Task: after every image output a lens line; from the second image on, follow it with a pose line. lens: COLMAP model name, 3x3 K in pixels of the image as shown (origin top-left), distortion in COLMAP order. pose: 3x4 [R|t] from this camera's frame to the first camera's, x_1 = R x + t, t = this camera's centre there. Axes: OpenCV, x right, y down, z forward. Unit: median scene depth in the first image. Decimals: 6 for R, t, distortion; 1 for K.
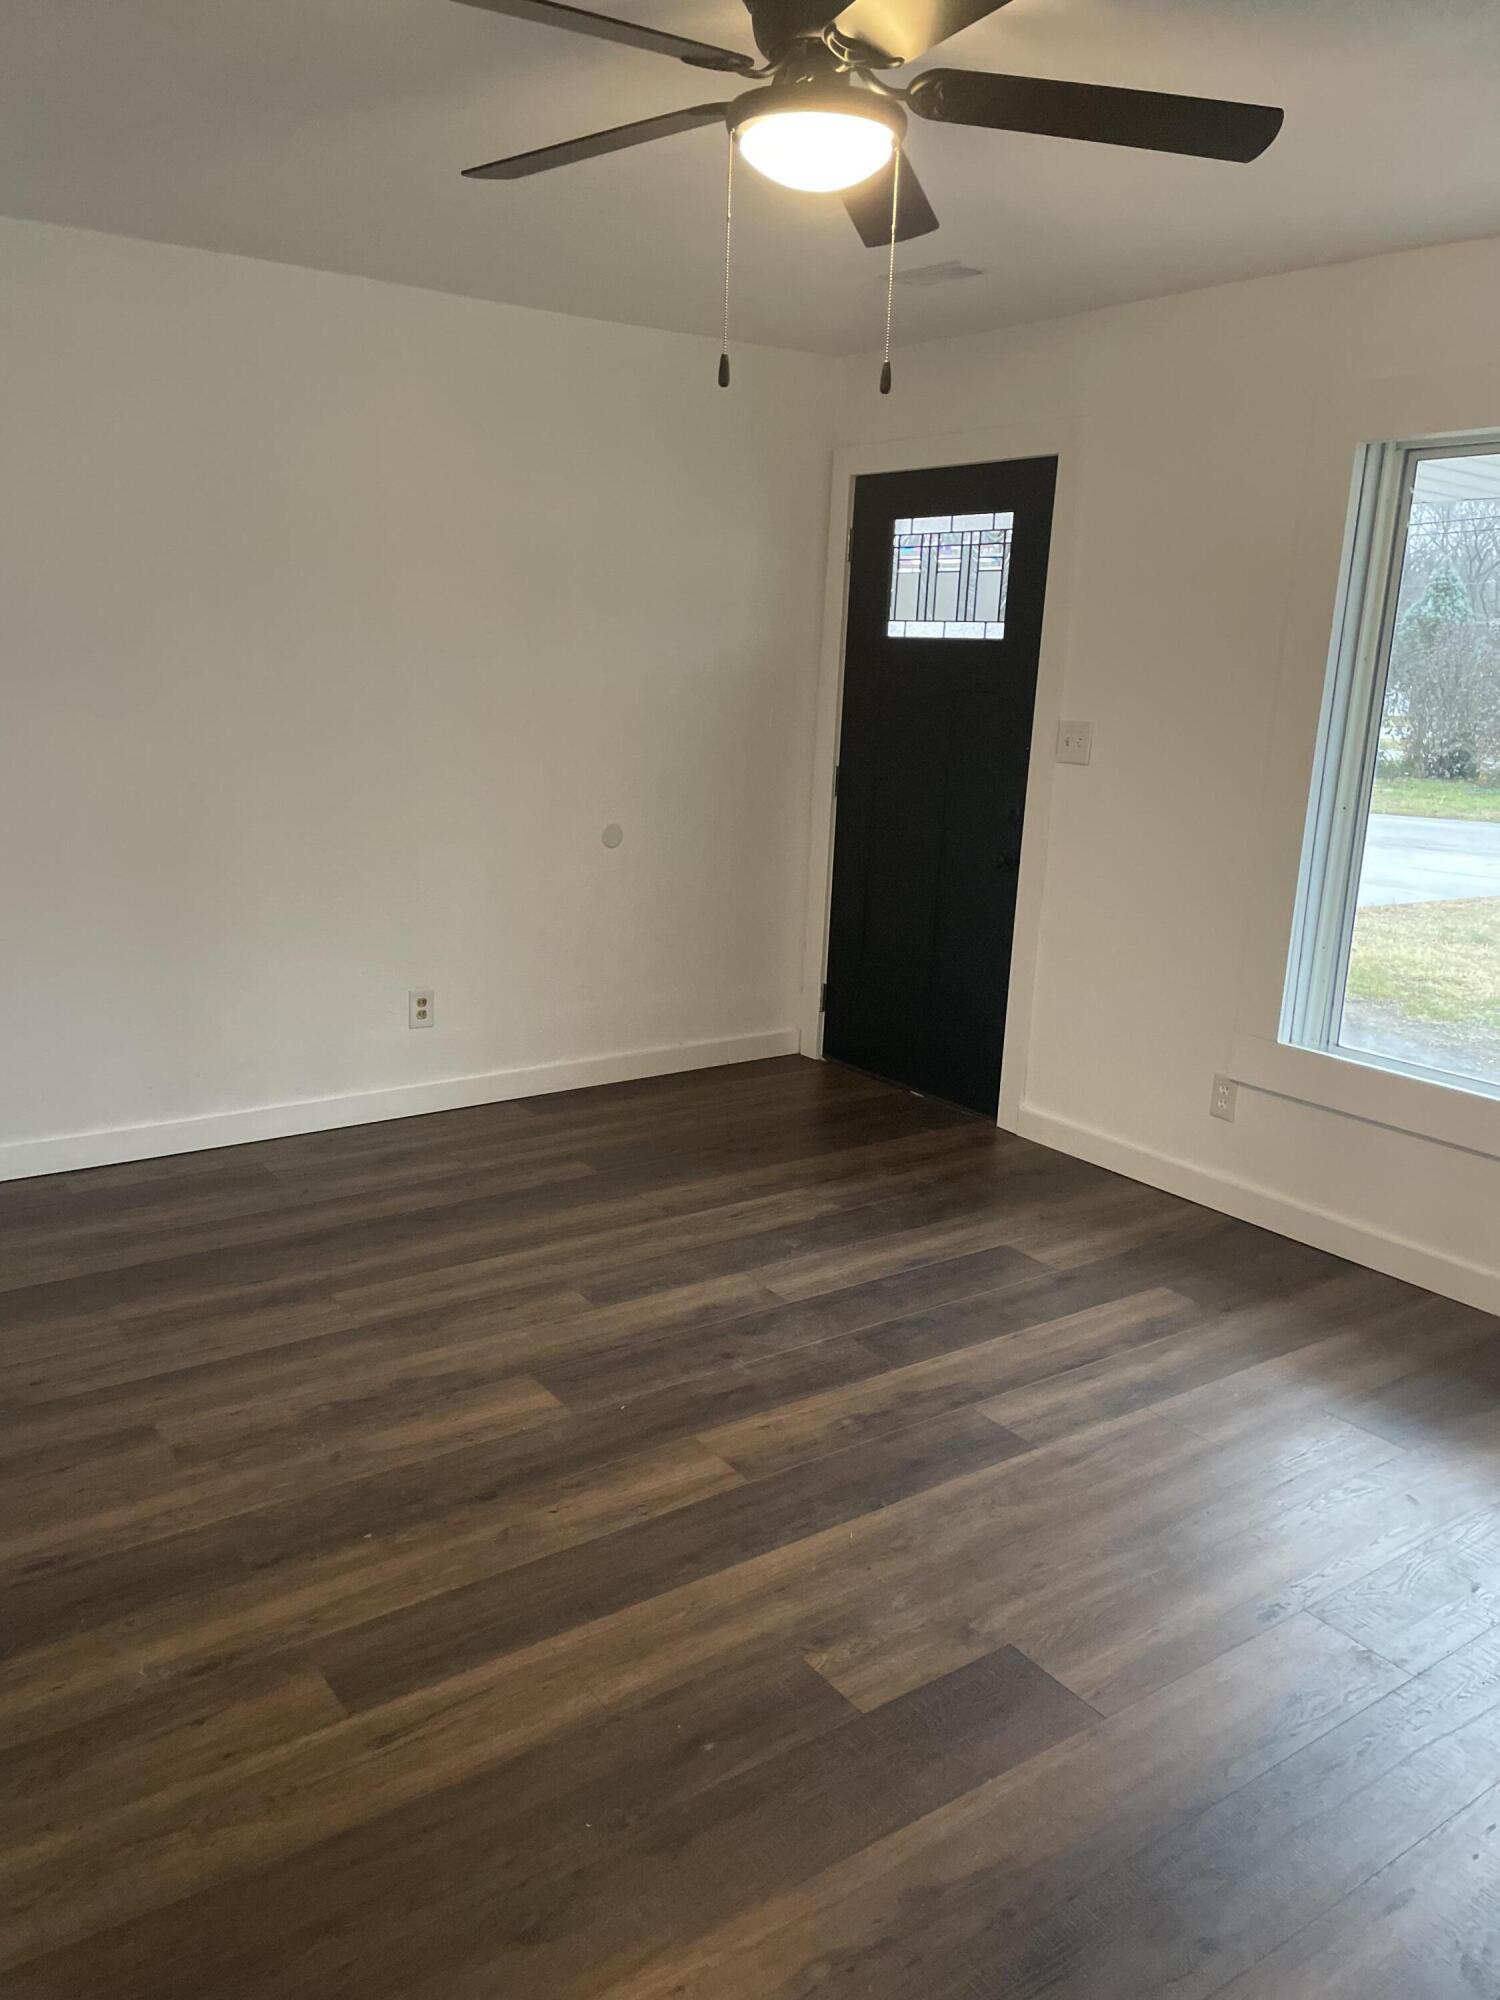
lens RADIAL K [[1498.8, 0, 742.0], [0, 1498.8, 1019.6], [0, 0, 1]] dist [0.102035, -0.112652]
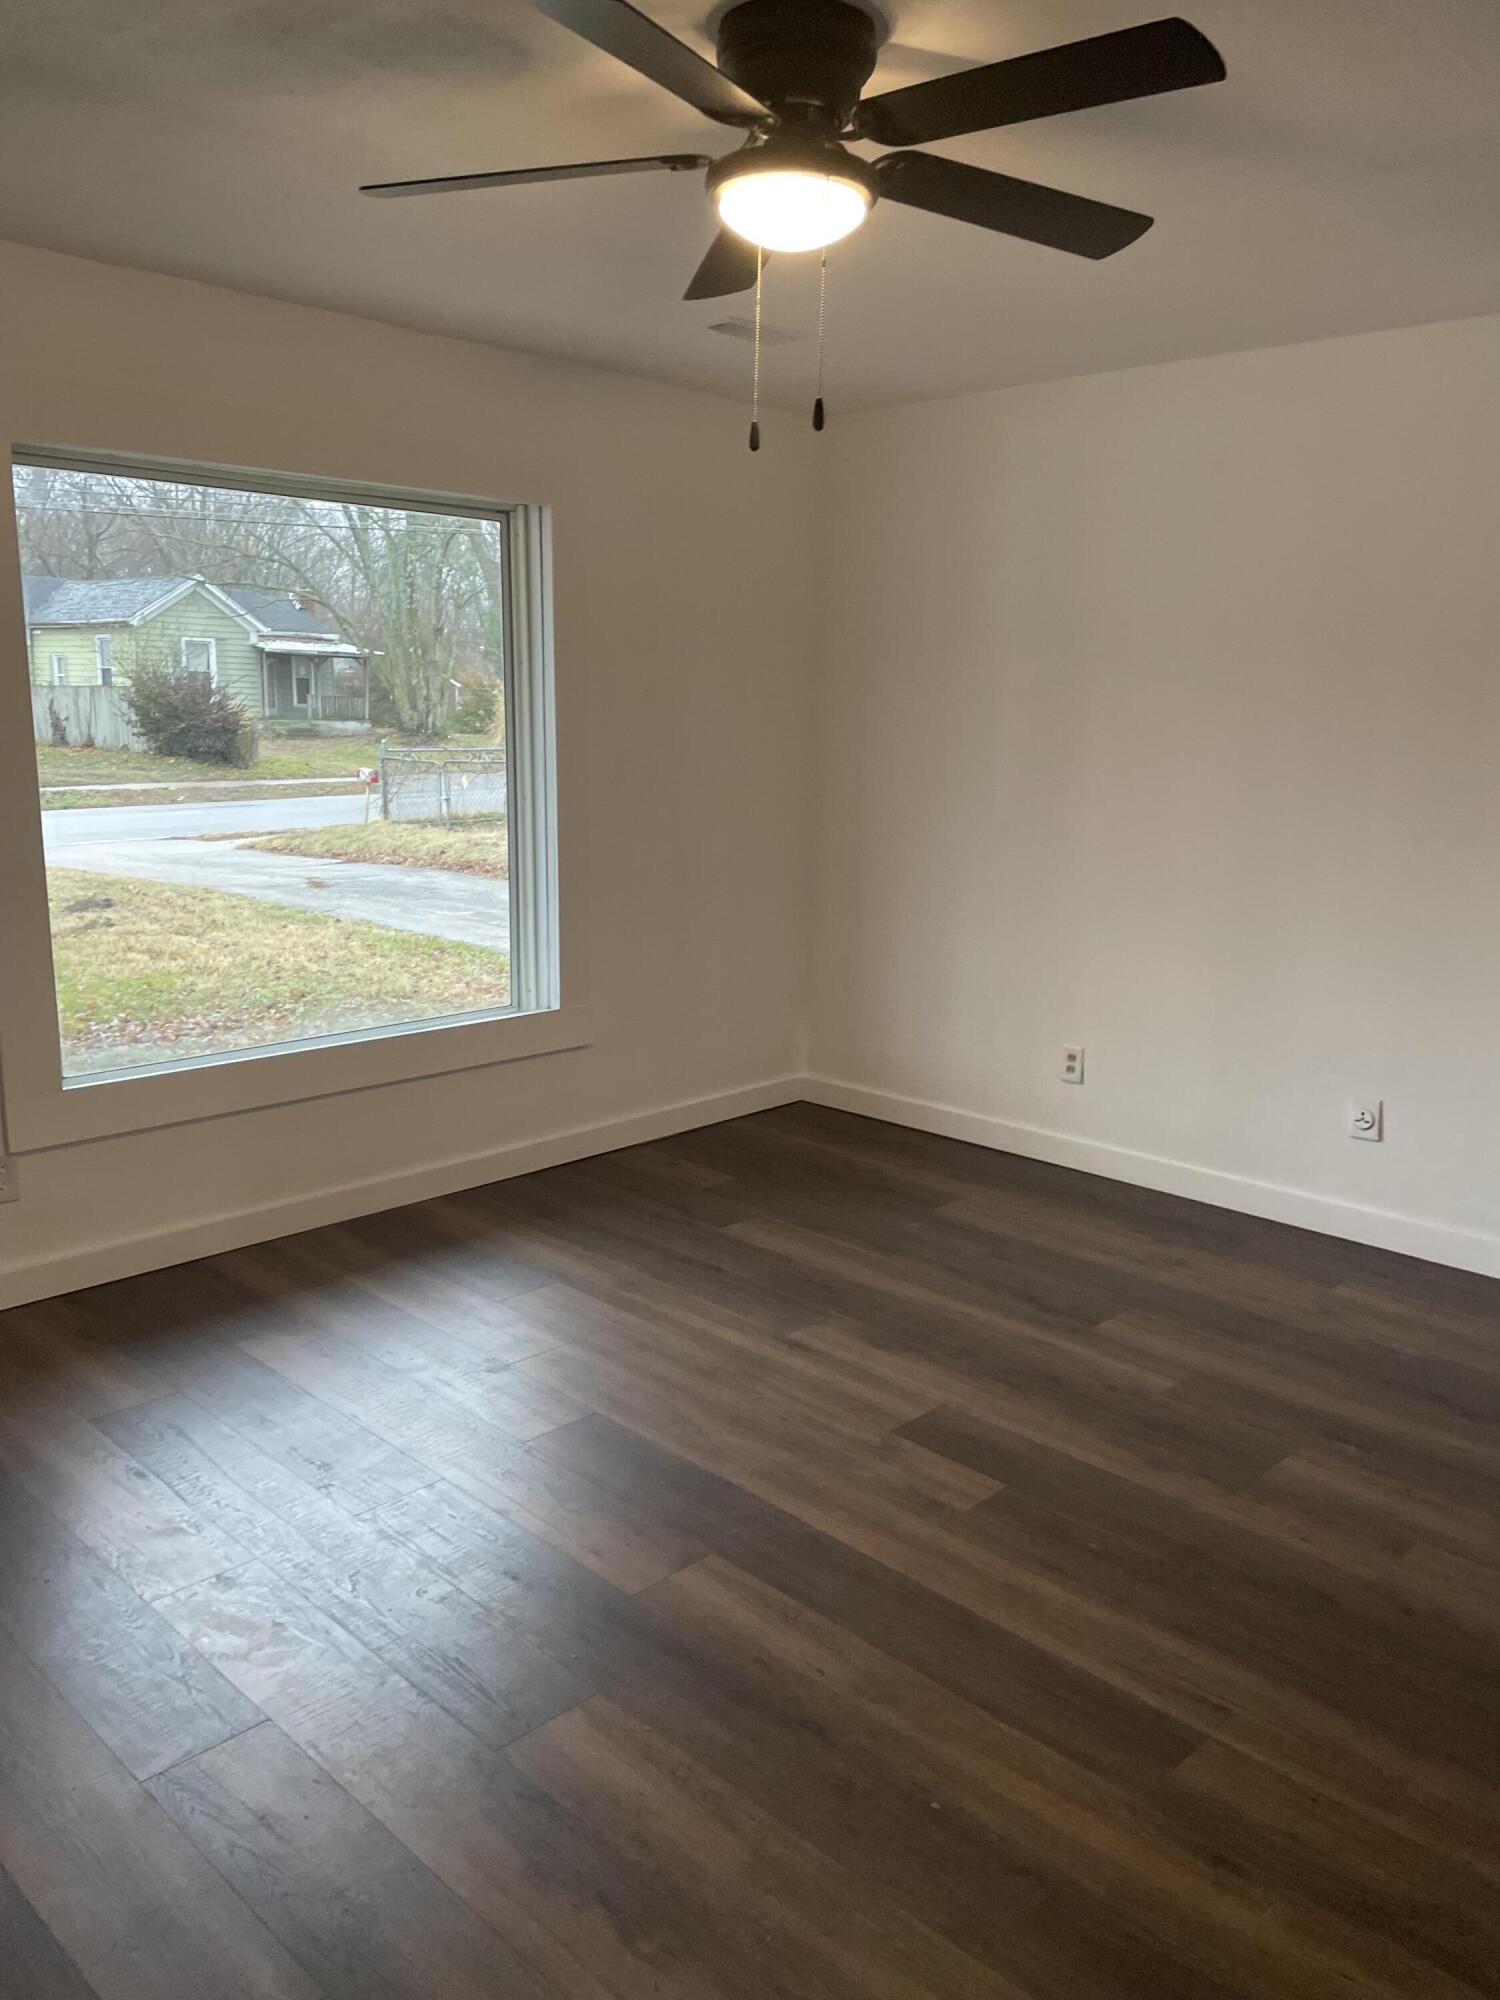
lens RADIAL K [[1498.8, 0, 742.0], [0, 1498.8, 1019.6], [0, 0, 1]] dist [0.102035, -0.112652]
pose [[-0.176879, -0.235038, 0.955757, -0.983159], [0.204516, 0.941095, 0.269282, -0.312638], [-0.962750, 0.243098, -0.118391, 1.197144]]
